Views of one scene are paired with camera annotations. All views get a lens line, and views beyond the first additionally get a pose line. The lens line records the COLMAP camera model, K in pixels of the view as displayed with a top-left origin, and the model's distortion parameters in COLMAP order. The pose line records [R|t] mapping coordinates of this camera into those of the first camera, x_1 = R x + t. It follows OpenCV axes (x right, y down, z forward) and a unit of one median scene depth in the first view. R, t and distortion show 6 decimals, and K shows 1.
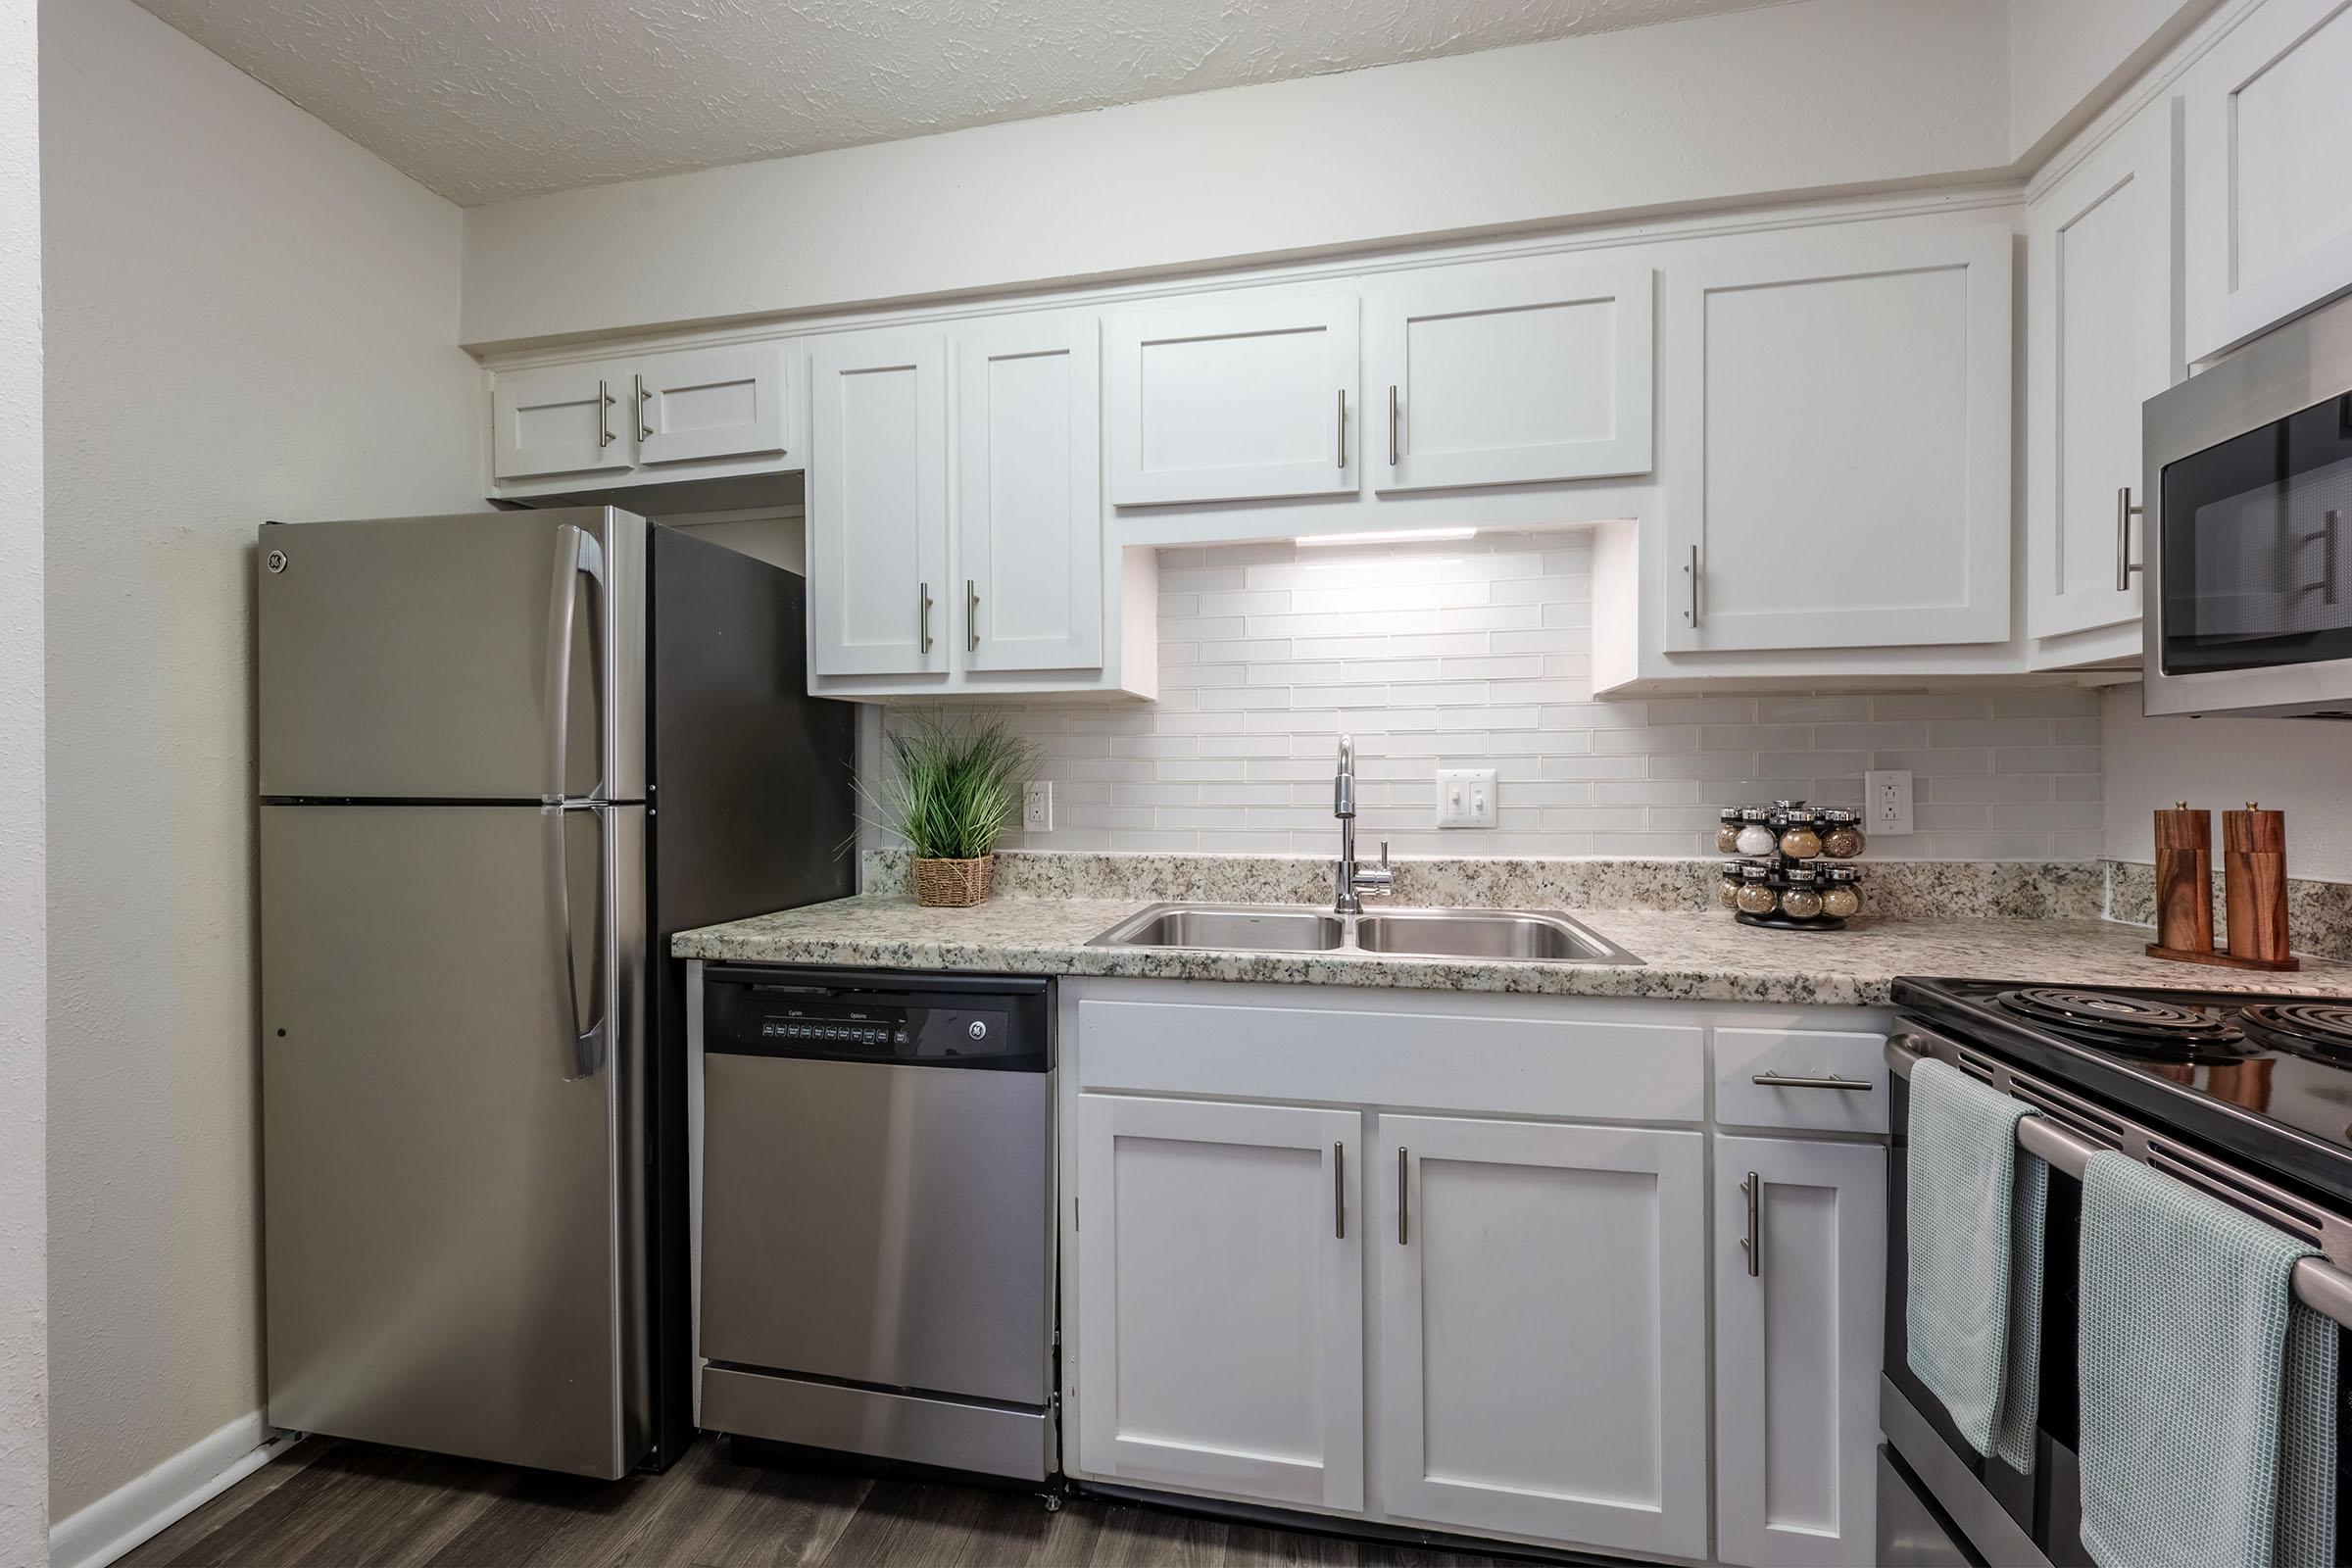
lens RADIAL K [[922.6, 0, 1176.0], [0, 922.6, 784.0], [0, 0, 1]] dist [-0.001027, -0.000028]
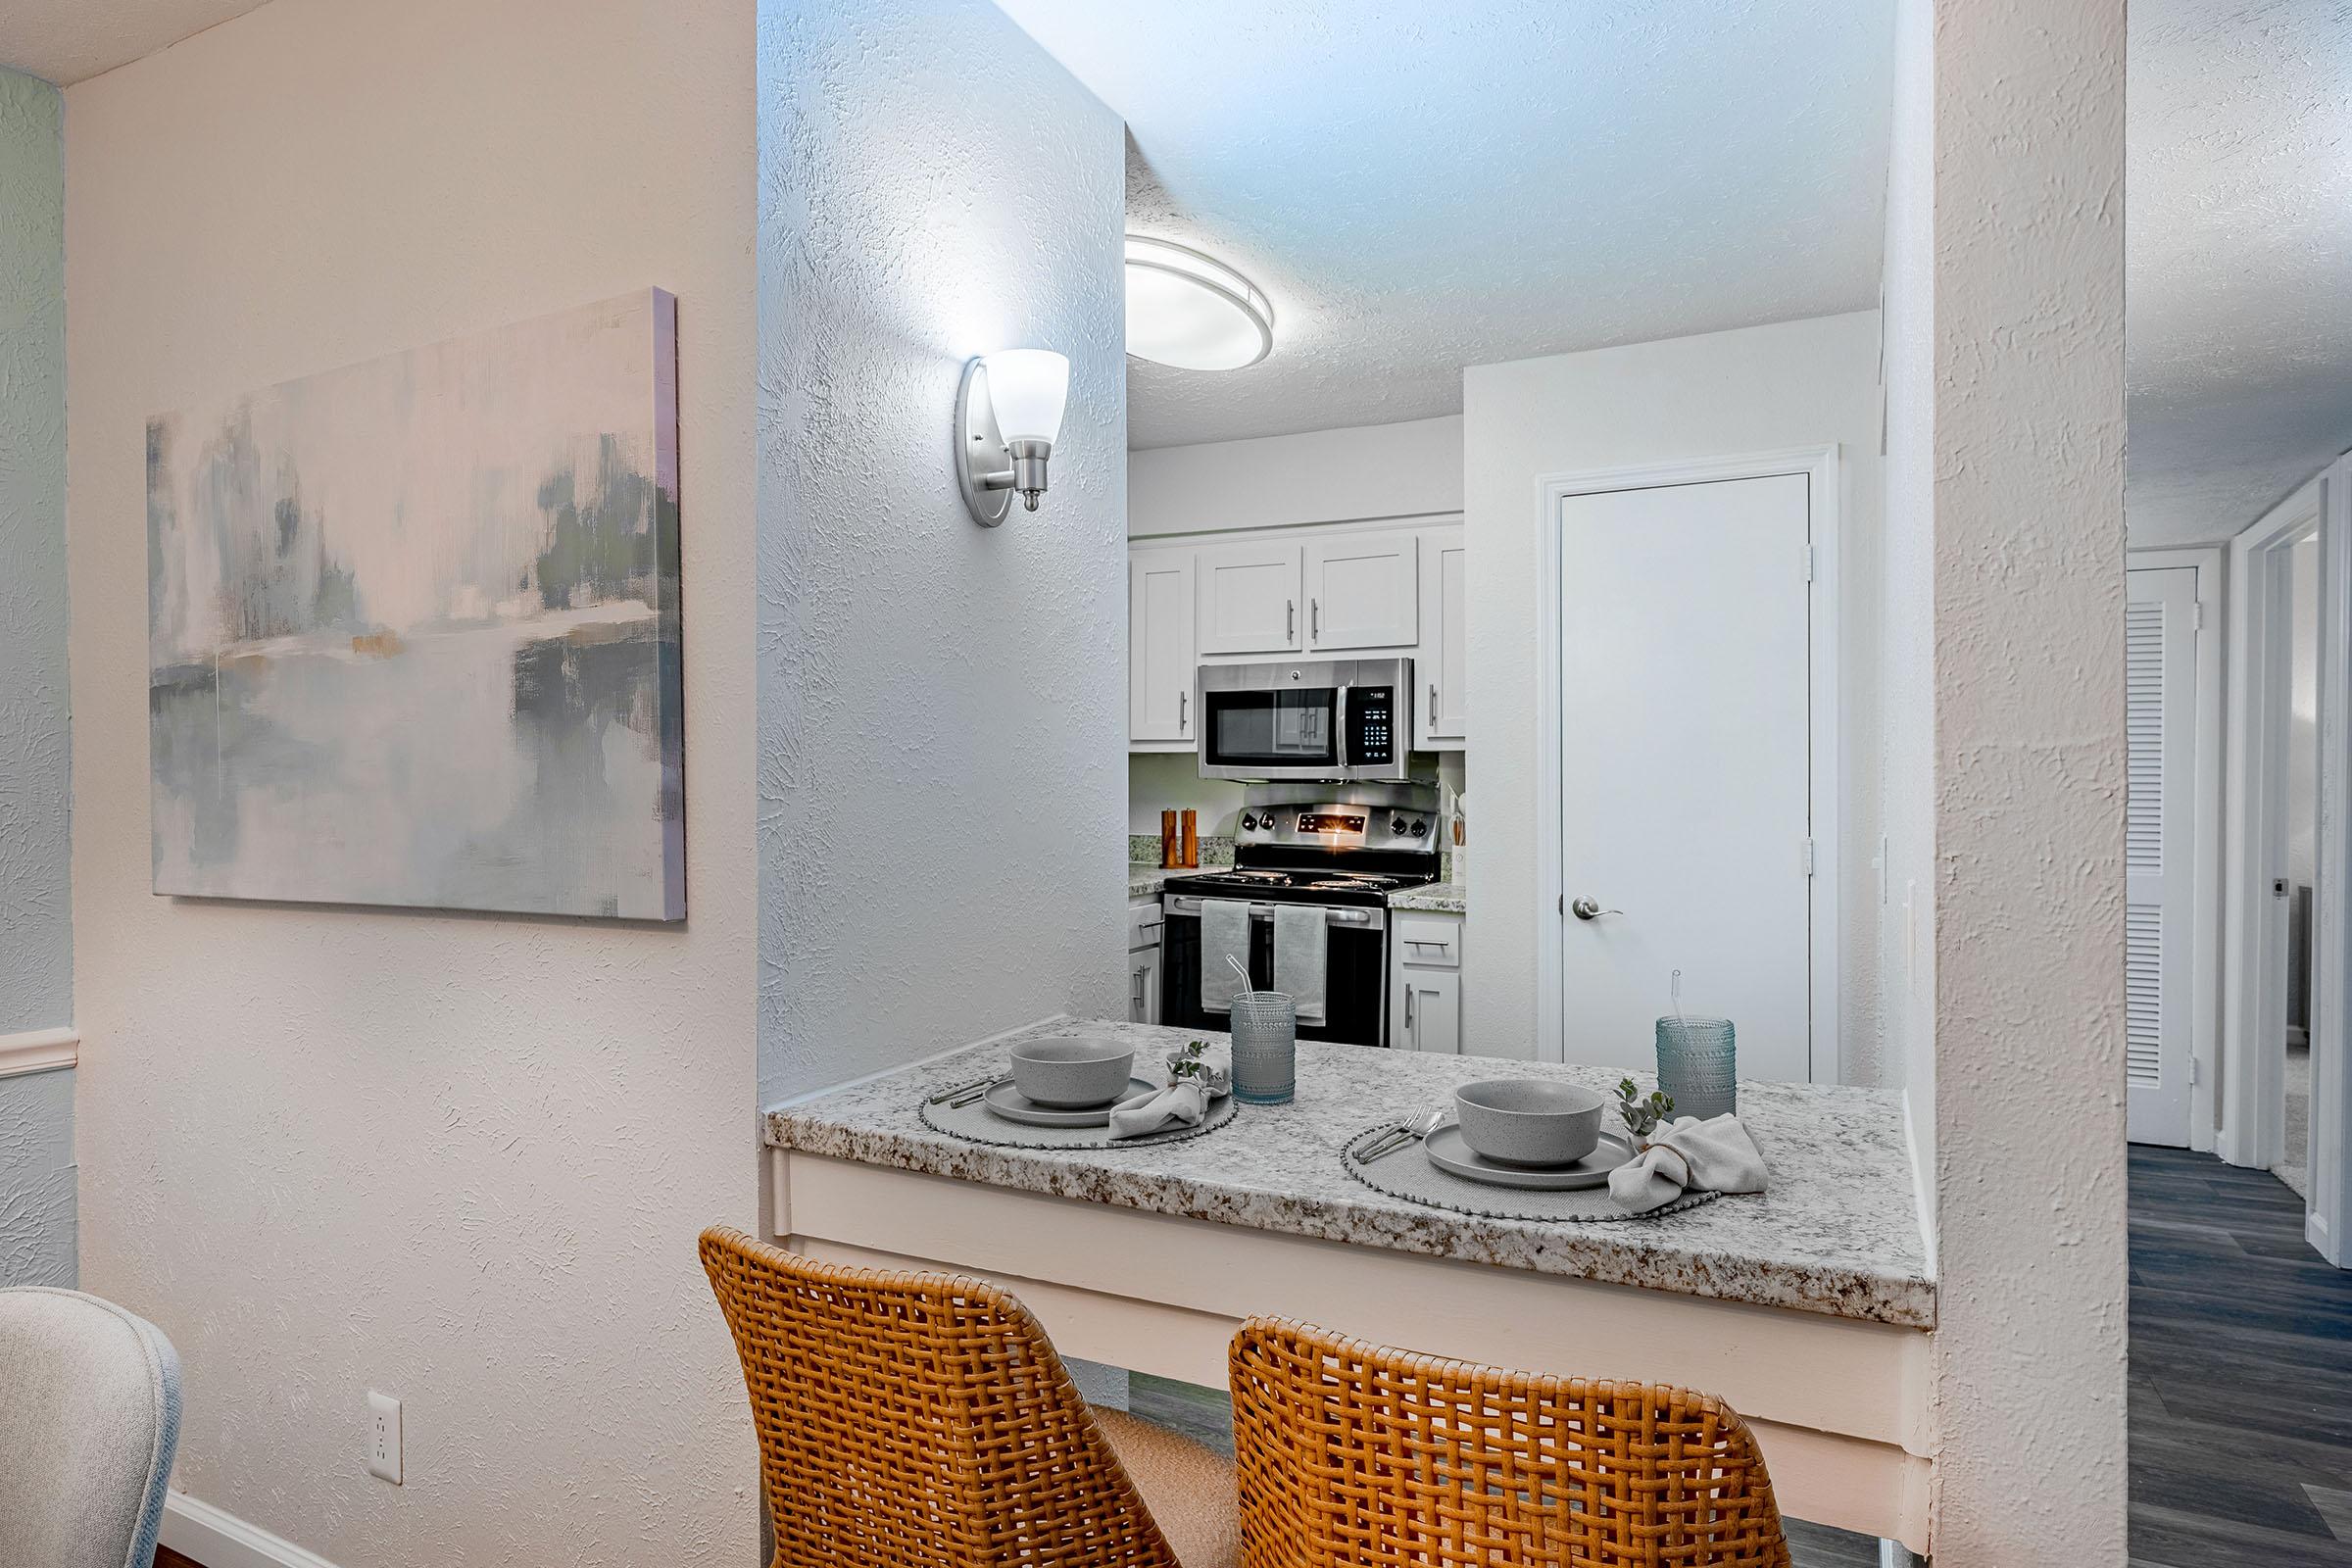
lens RADIAL K [[1329.2, 0, 1182.9], [0, 1329.2, 790.4], [0, 0, 1]] dist [-0.002031, -0.000250]
pose [[0.263395, -0.007276, 0.964661, -2.009657], [-0.002736, 0.999962, 0.008289, -0.049522], [-0.964684, -0.004822, 0.263365, -0.015943]]
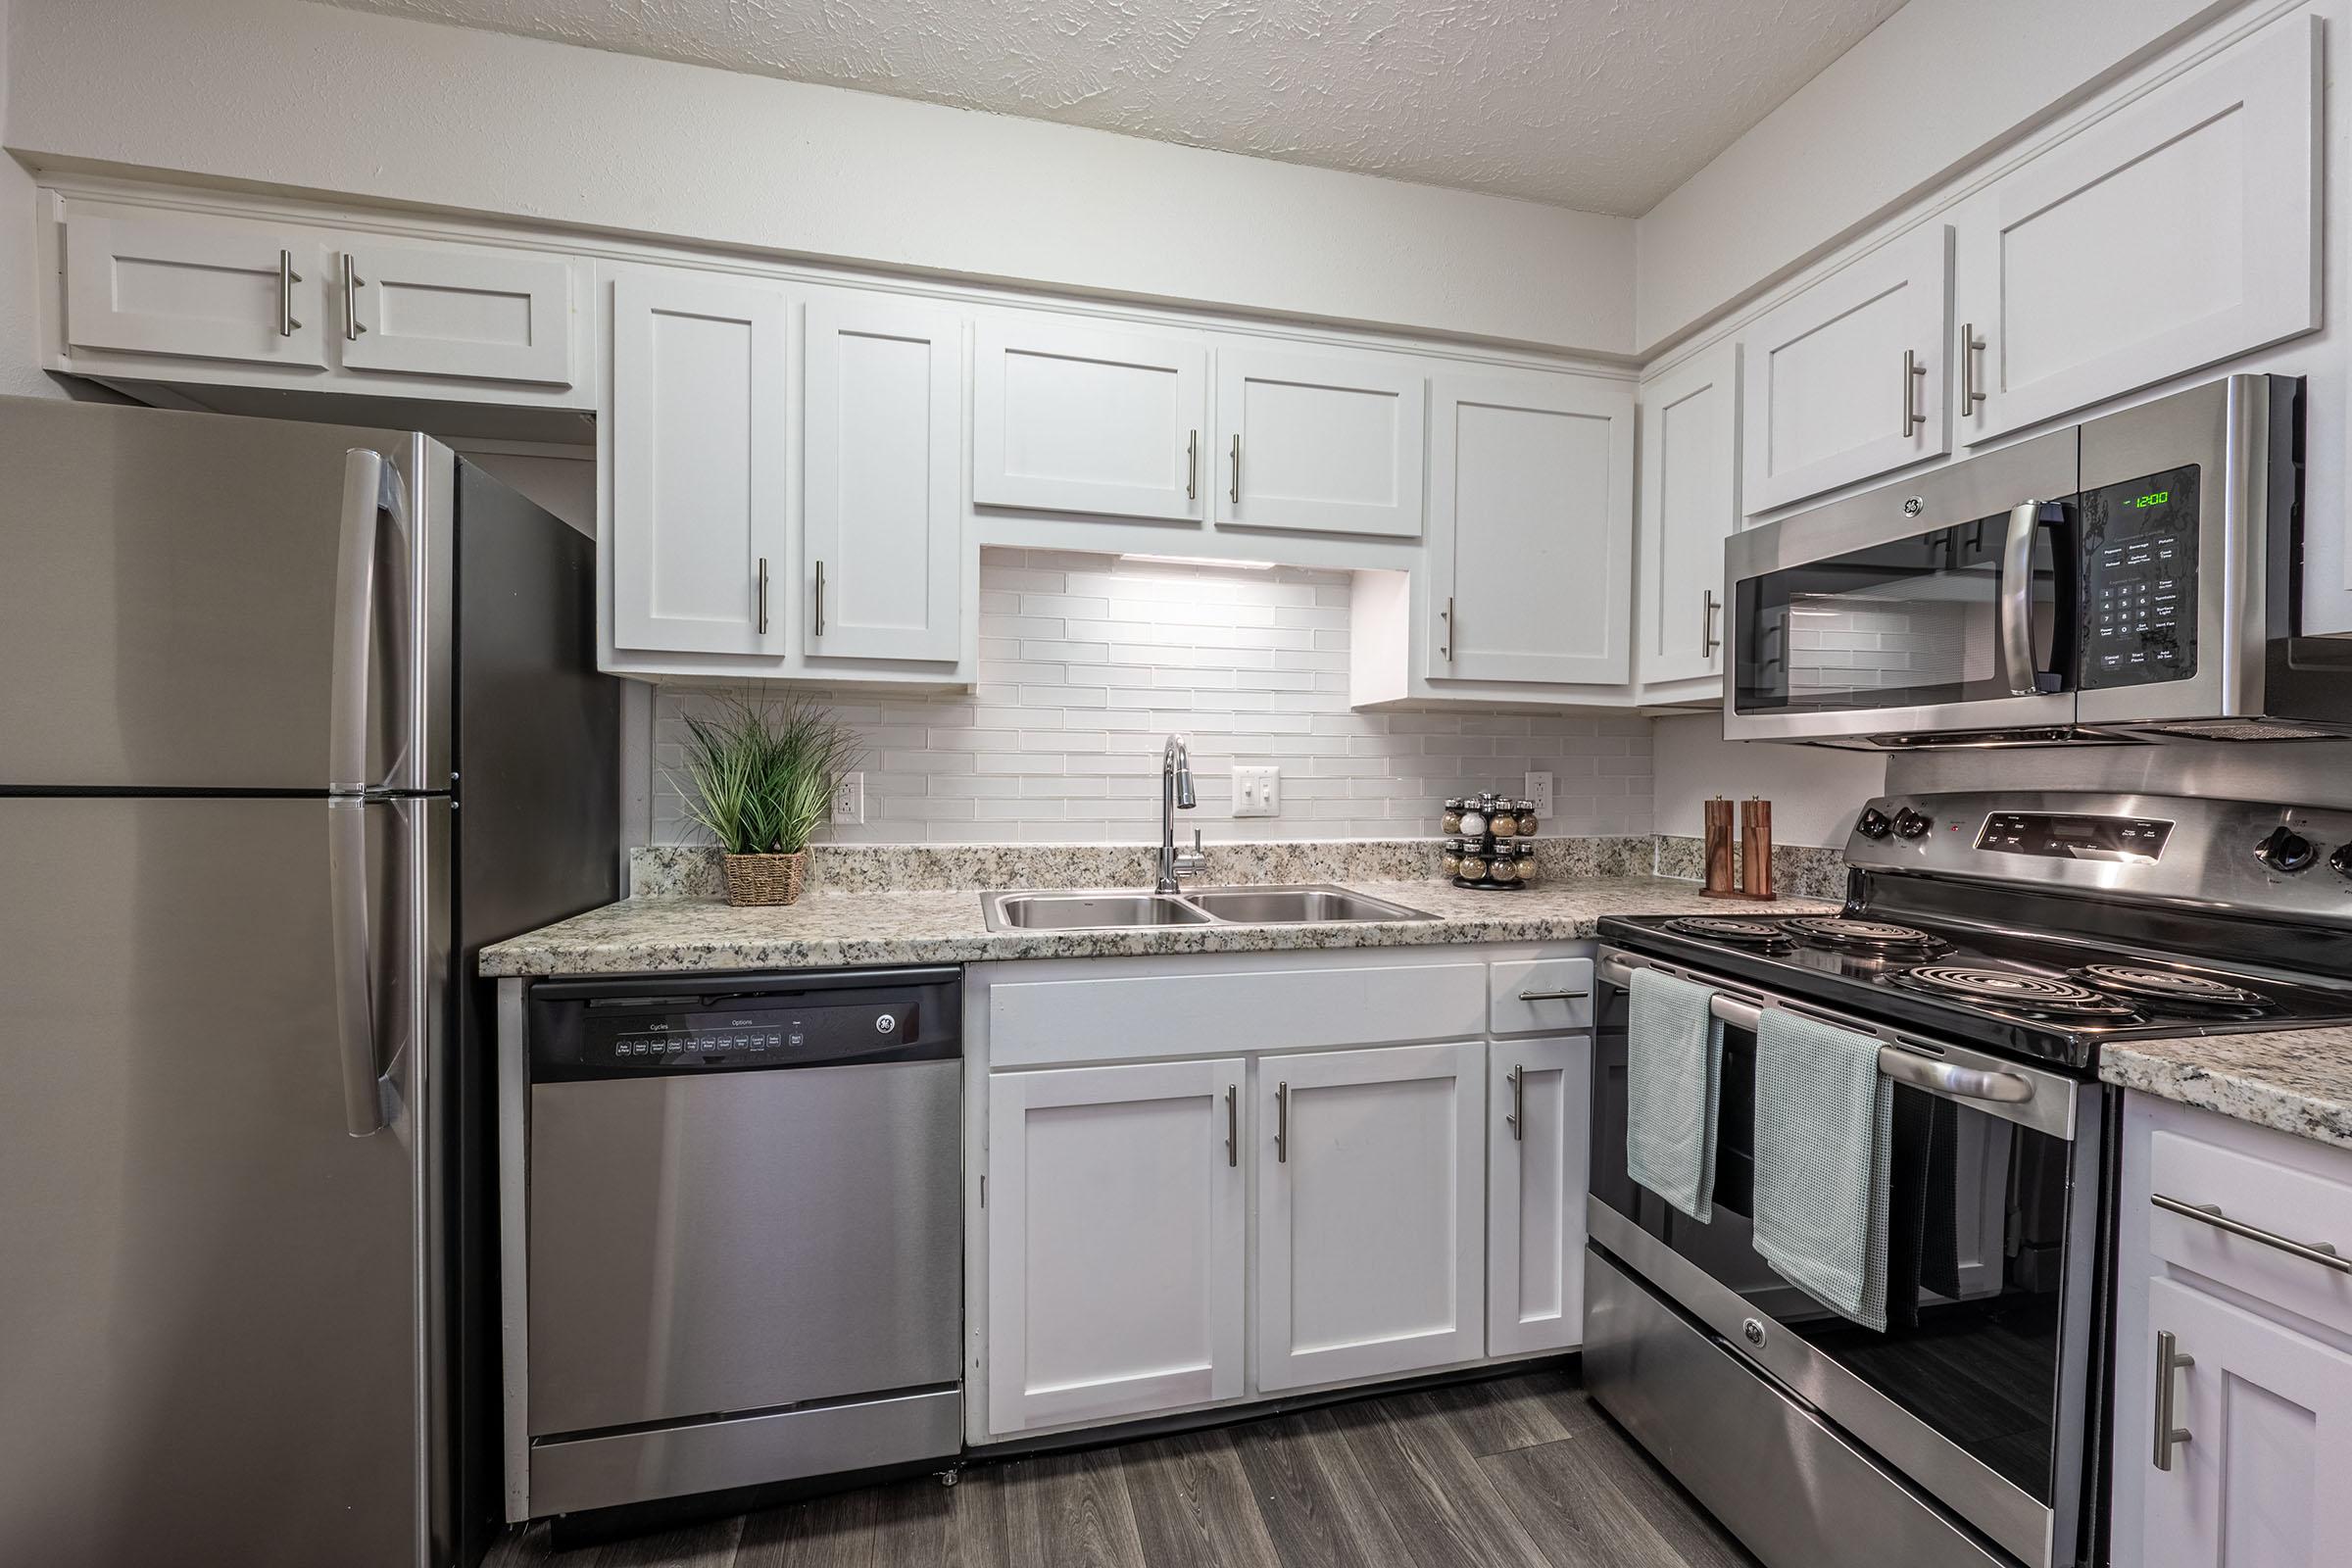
lens RADIAL K [[928.6, 0, 1175.6], [0, 928.6, 783.0], [0, 0, 1]] dist [0.000082, -0.000122]
pose [[0.910779, 0.006874, 0.412837, -0.305405], [-0.010336, 0.999928, 0.006155, -0.001224], [-0.412765, -0.009873, 0.910784, -0.032271]]
